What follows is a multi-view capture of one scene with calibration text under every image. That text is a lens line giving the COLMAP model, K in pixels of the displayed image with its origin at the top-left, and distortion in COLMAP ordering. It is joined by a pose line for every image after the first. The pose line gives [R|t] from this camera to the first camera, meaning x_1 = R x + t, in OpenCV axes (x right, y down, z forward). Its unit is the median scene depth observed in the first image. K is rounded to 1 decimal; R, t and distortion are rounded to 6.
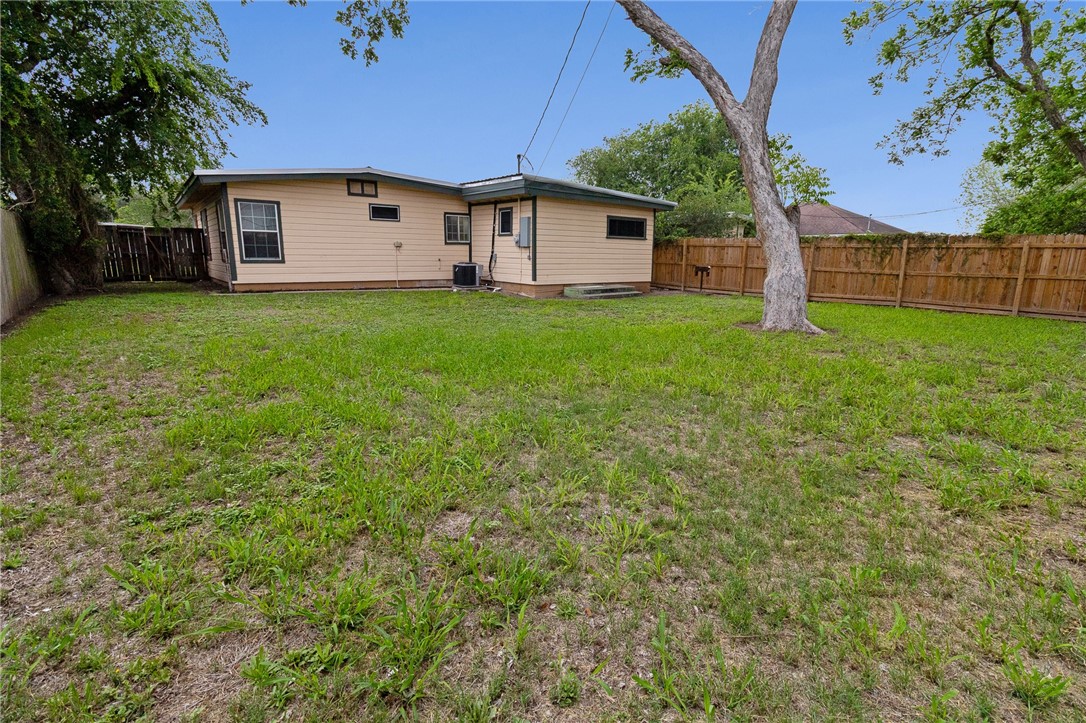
lens RADIAL K [[506.7, 0, 548.5], [0, 506.7, 353.5], [0, 0, 1]] dist [0.002741, 0.001112]
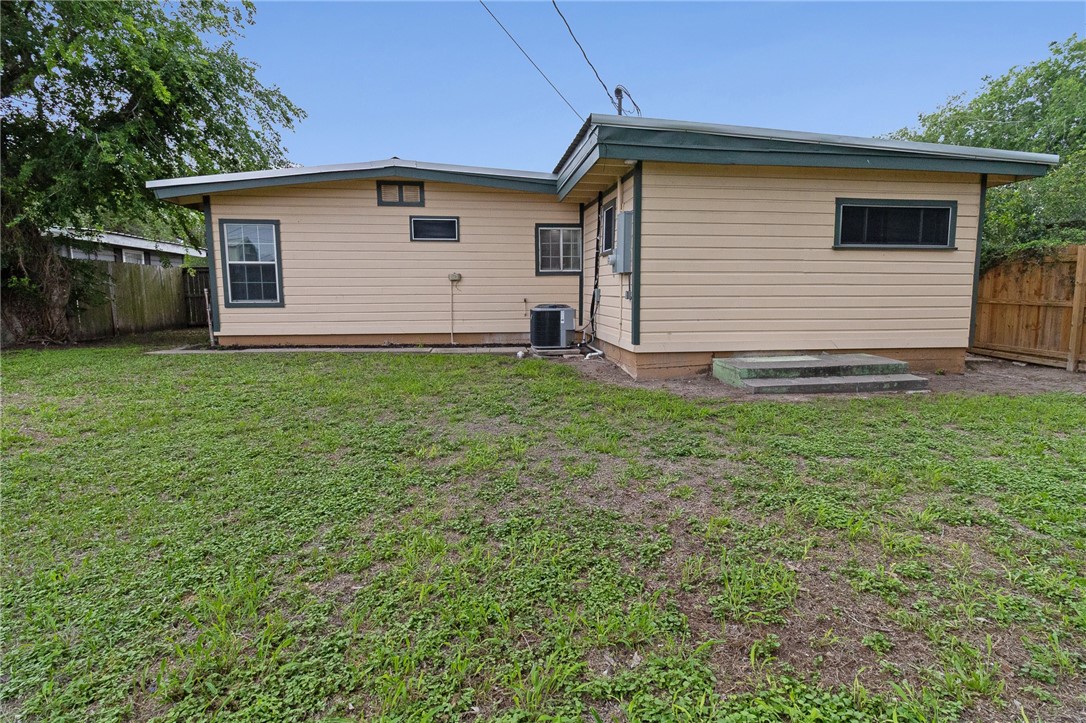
lens RADIAL K [[506.7, 0, 548.5], [0, 506.7, 353.5], [0, 0, 1]] dist [0.002741, 0.001112]
pose [[0.855495, 0.048867, -0.515500, 0.141360], [-0.086651, 0.995009, -0.049479, -0.099930], [0.510509, 0.086997, 0.855460, 0.531973]]
